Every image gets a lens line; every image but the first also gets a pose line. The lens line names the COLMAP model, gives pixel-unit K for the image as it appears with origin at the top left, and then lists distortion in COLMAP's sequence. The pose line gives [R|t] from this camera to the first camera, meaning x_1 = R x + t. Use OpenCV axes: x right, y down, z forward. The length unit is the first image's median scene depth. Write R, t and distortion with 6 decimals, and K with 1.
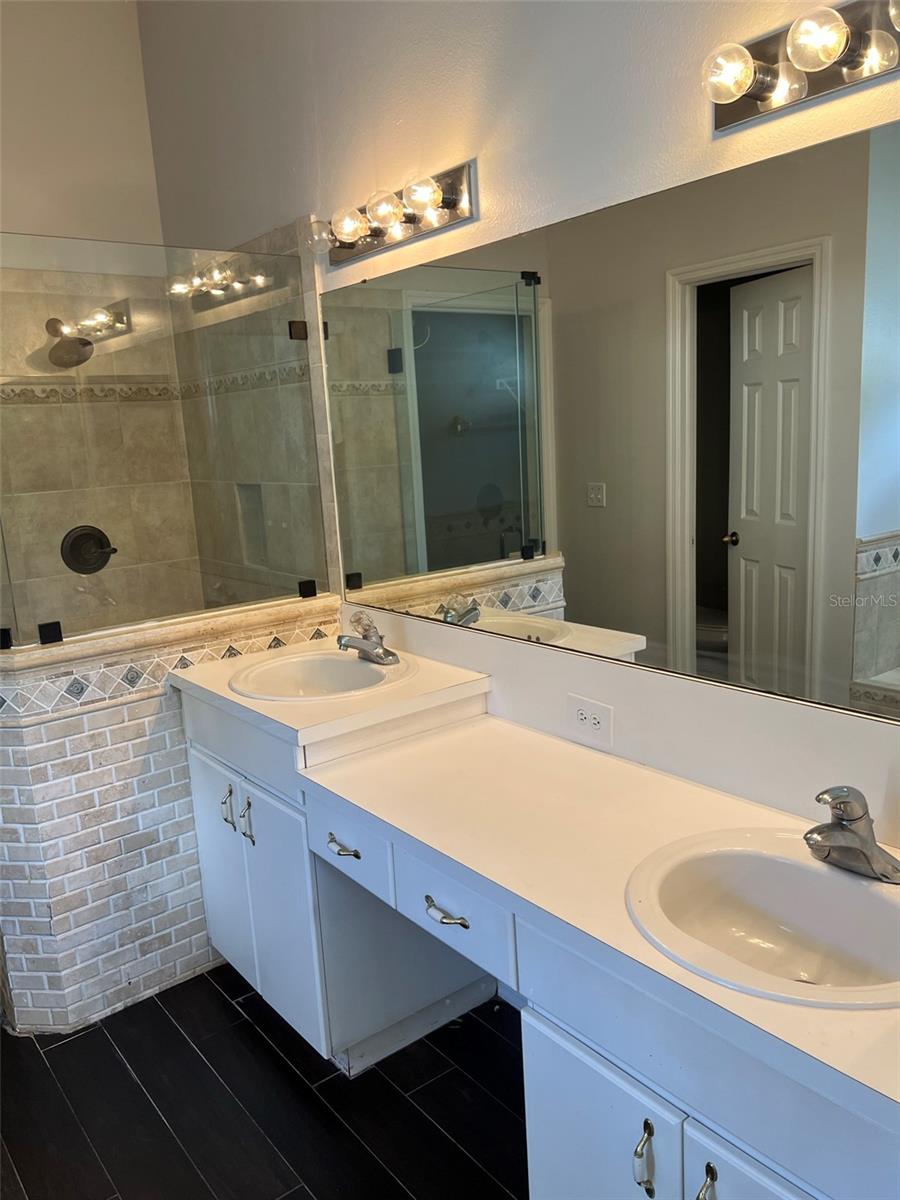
lens RADIAL K [[896.2, 0, 450.0], [0, 896.2, 600.0], [0, 0, 1]] dist [0.049595, -0.051905]
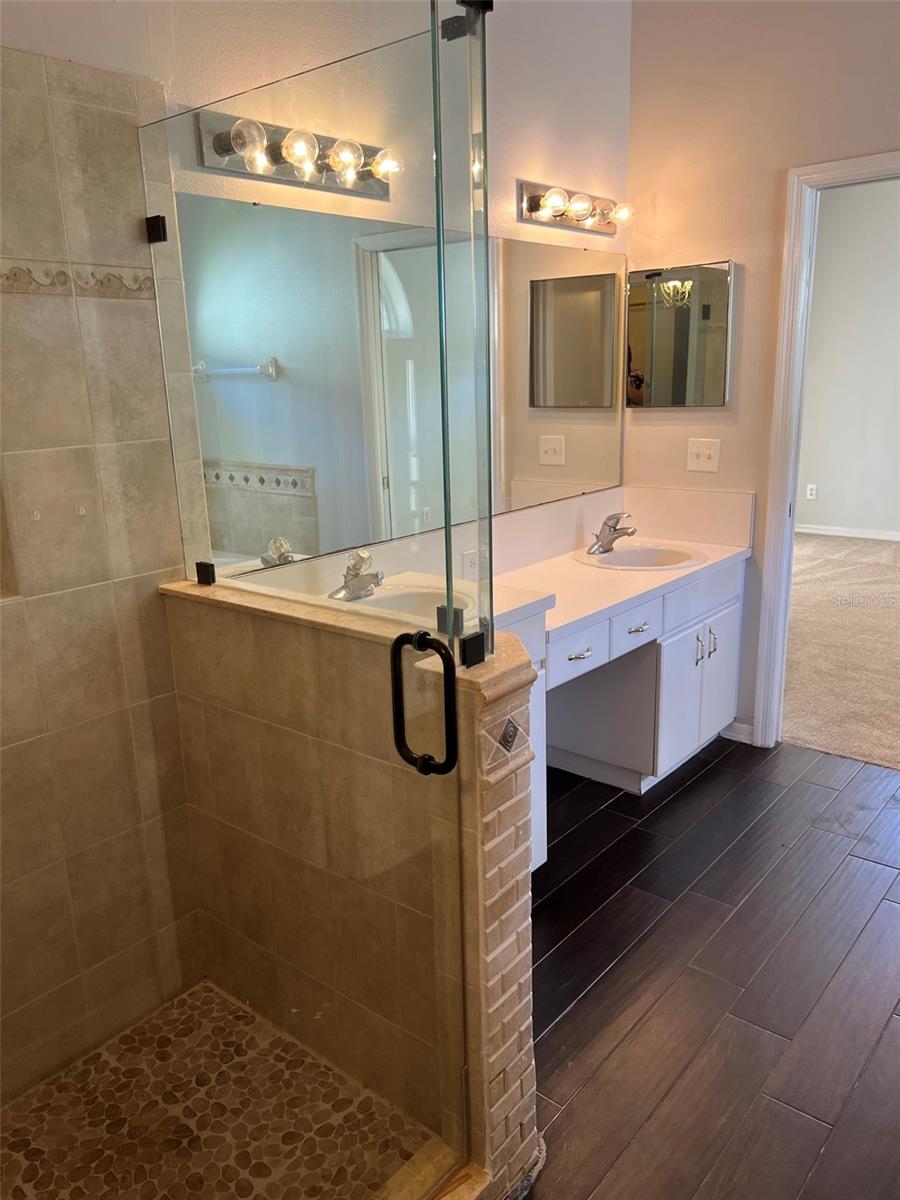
lens RADIAL K [[896.2, 0, 450.0], [0, 896.2, 600.0], [0, 0, 1]] dist [0.049595, -0.051905]
pose [[-0.194820, -0.187864, 0.962680, -0.978903], [0.222554, 0.947420, 0.229924, -0.125021], [-0.955257, 0.259042, -0.142766, 0.939172]]
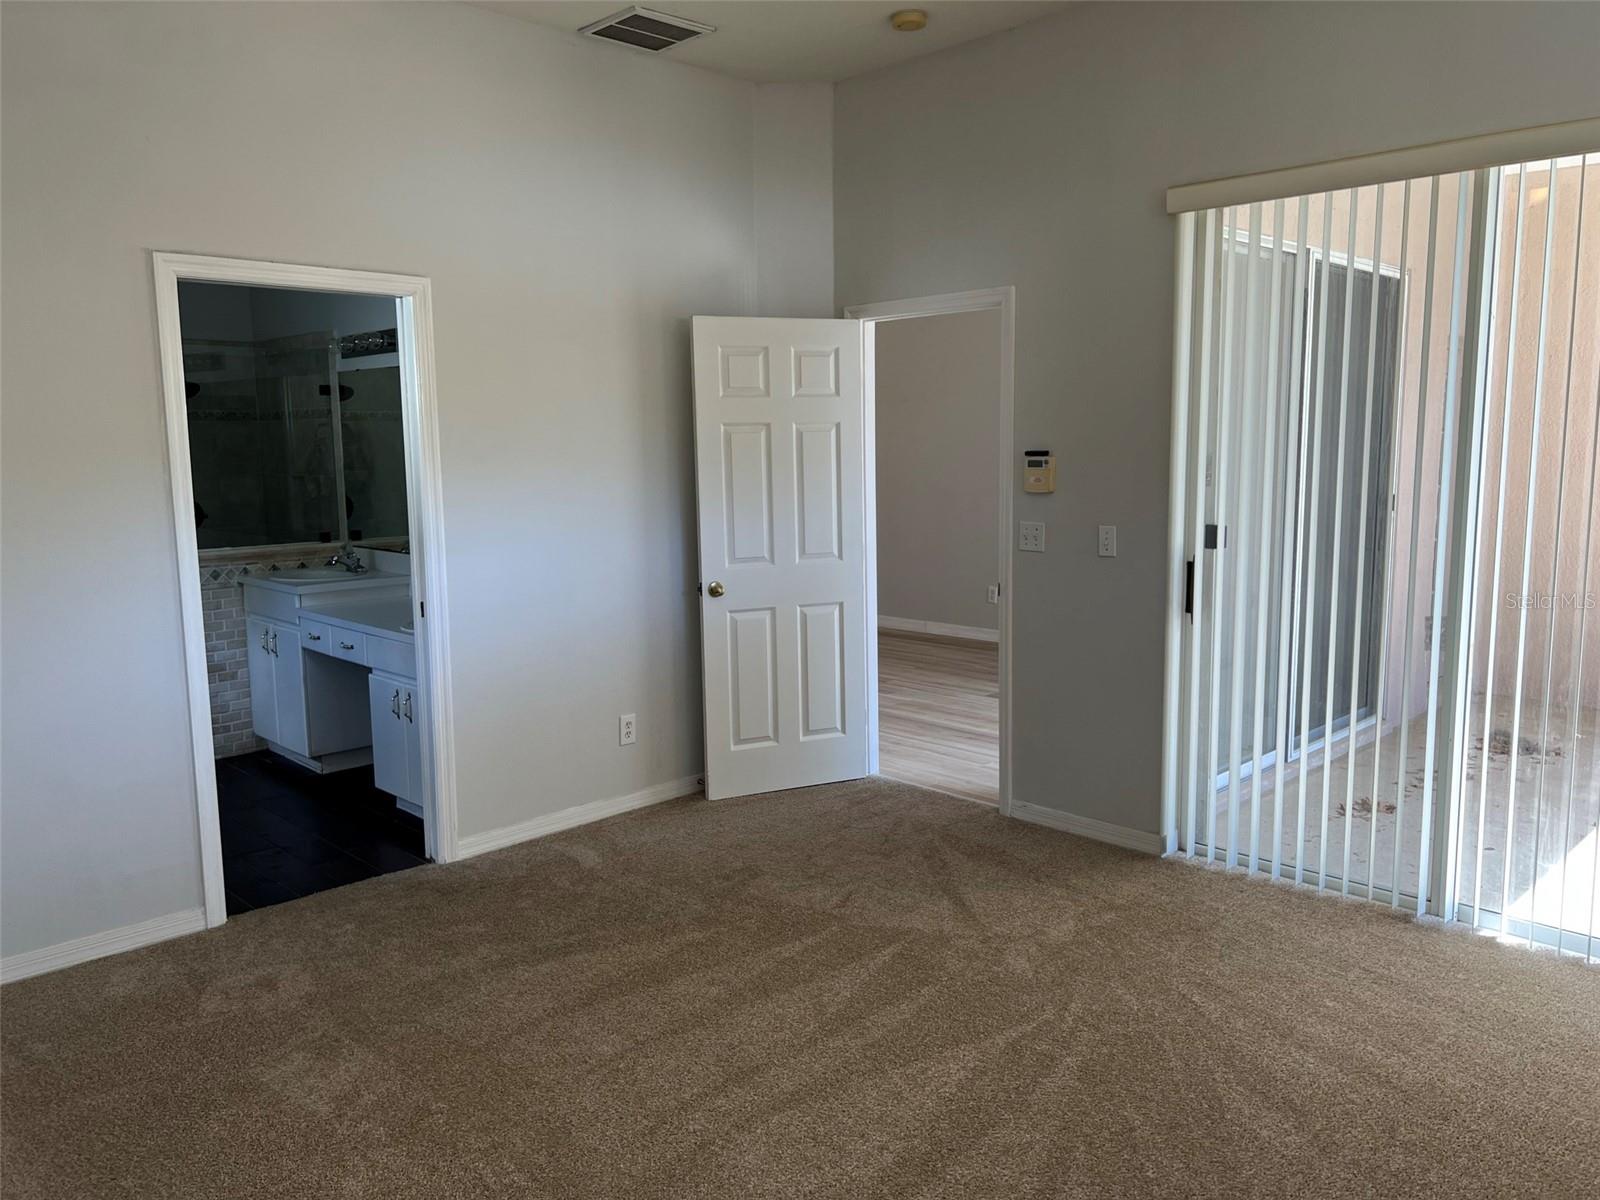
lens RADIAL K [[1194.9, 0, 800.0], [0, 1194.9, 600.0], [0, 0, 1]] dist [0.049595, -0.051905]
pose [[0.992861, 0.036097, 0.113681, 0.497325], [-0.029806, 0.997954, -0.056563, 0.216228], [-0.115490, 0.052771, 0.991906, -1.414200]]
